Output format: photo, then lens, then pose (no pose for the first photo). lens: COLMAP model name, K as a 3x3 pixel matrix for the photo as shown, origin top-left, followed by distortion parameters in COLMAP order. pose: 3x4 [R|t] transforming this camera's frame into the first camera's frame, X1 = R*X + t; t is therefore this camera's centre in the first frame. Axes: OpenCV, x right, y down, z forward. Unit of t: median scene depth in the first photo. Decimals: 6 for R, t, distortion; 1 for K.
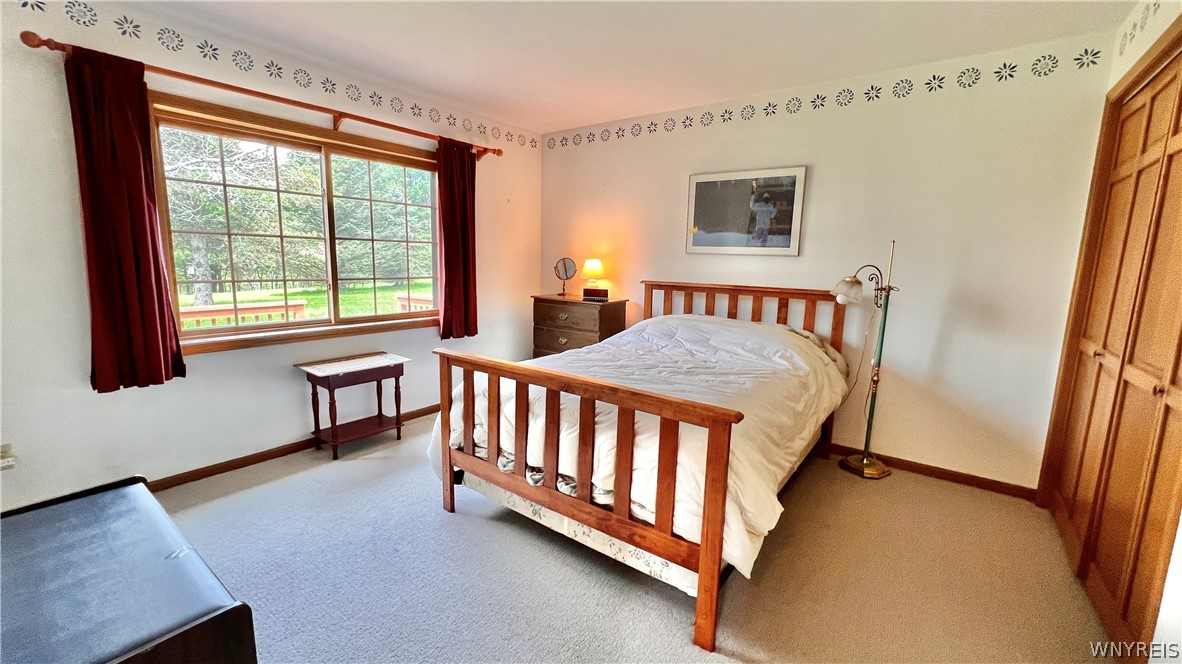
lens RADIAL K [[472.1, 0, 583.4], [0, 472.1, 330.6], [0, 0, 1]] dist [-0.003650, 0.001044]
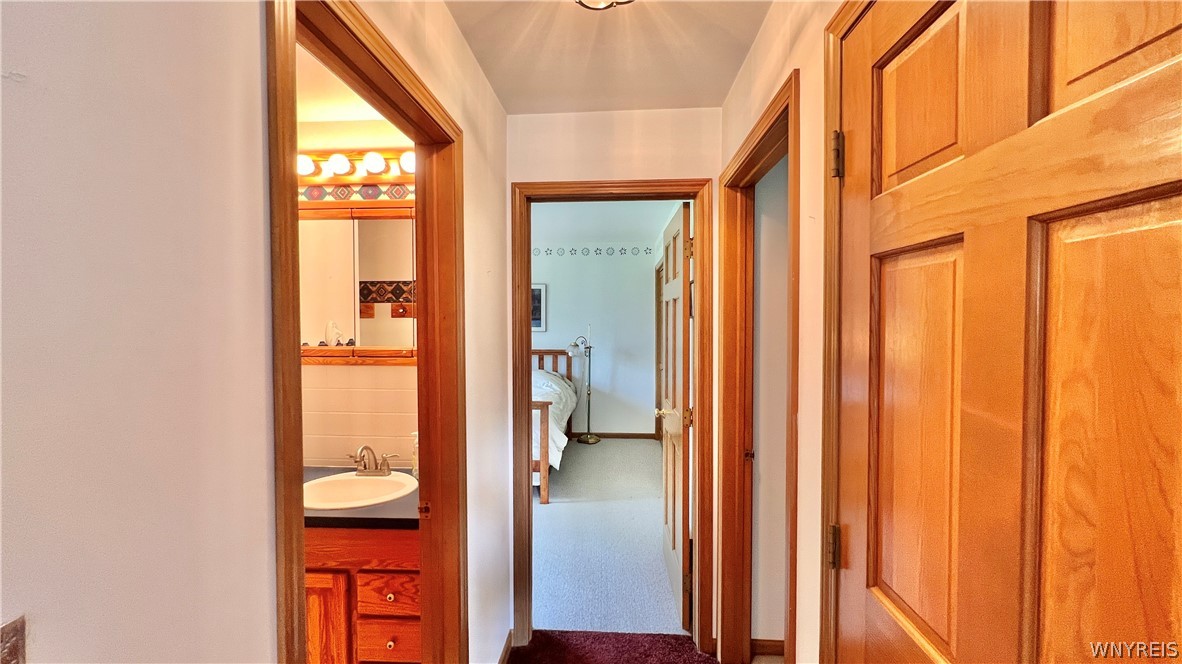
lens RADIAL K [[472.1, 0, 591.2], [0, 472.1, 330.9], [0, 0, 1]] dist [-0.003650, 0.001044]
pose [[0.827096, -0.036879, 0.560850, -0.474659], [0.104038, 0.990647, -0.088285, 0.020717], [-0.552349, 0.131370, 0.823197, -0.671109]]
